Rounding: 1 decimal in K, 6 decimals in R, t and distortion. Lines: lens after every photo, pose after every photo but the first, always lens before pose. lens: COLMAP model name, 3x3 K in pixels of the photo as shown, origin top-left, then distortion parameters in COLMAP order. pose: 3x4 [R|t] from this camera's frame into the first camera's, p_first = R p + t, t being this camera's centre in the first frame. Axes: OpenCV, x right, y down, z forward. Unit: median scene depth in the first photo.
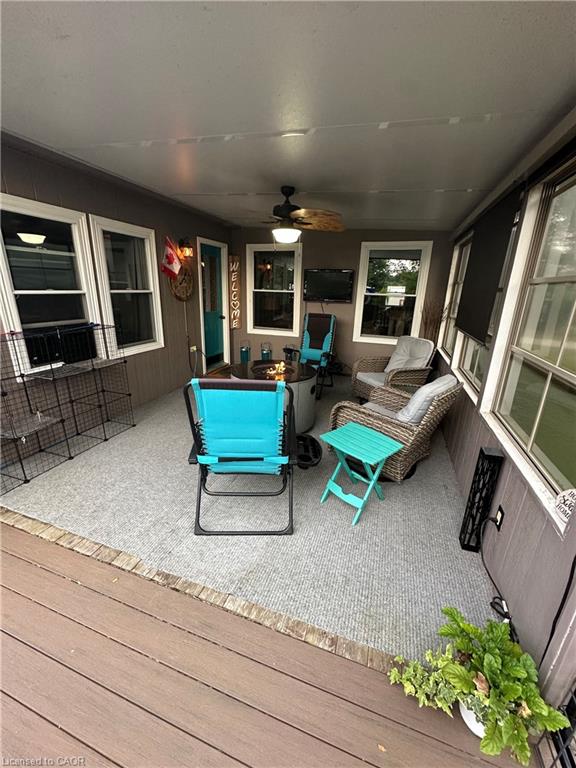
lens RADIAL K [[307.4, 0, 287.8], [0, 307.4, 385.2], [0, 0, 1]] dist [-0.003684, 0.000698]
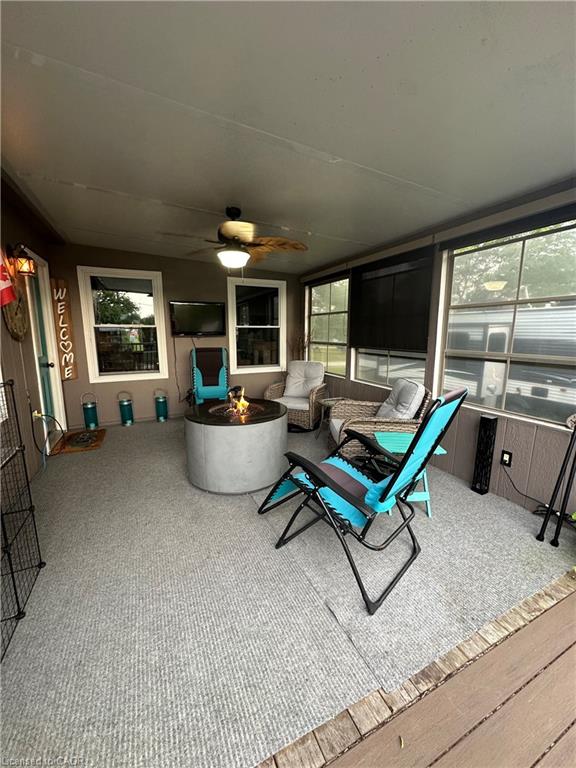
lens RADIAL K [[307.4, 0, 290.5], [0, 307.4, 384.5], [0, 0, 1]] dist [-0.003684, 0.000698]
pose [[0.713247, -0.147110, 0.685301, -0.412861], [0.233150, 0.971845, -0.034037, -0.043233], [-0.660999, 0.184055, 0.727464, 0.219863]]
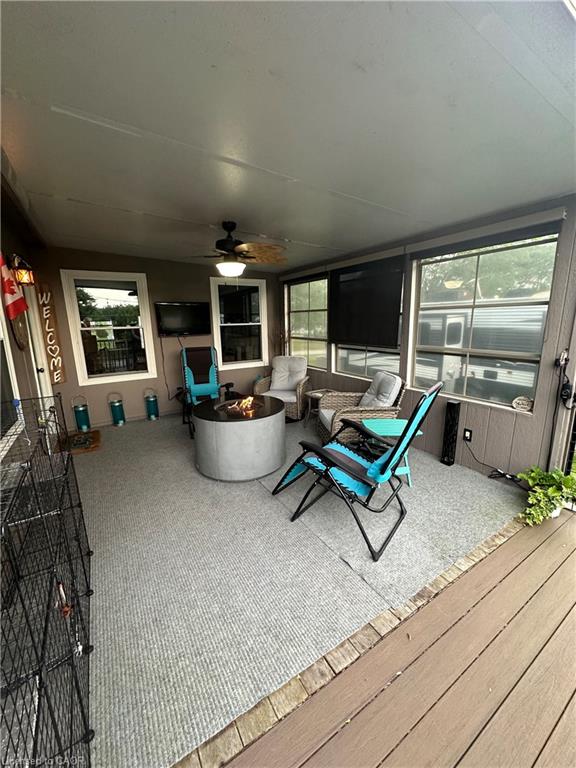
lens RADIAL K [[307.4, 0, 290.8], [0, 307.4, 384.3], [0, 0, 1]] dist [-0.003684, 0.000698]
pose [[0.628893, -0.201264, 0.750990, -0.515622], [0.273759, 0.961379, 0.028397, -0.078454], [-0.727701, 0.187731, 0.659703, 0.204545]]
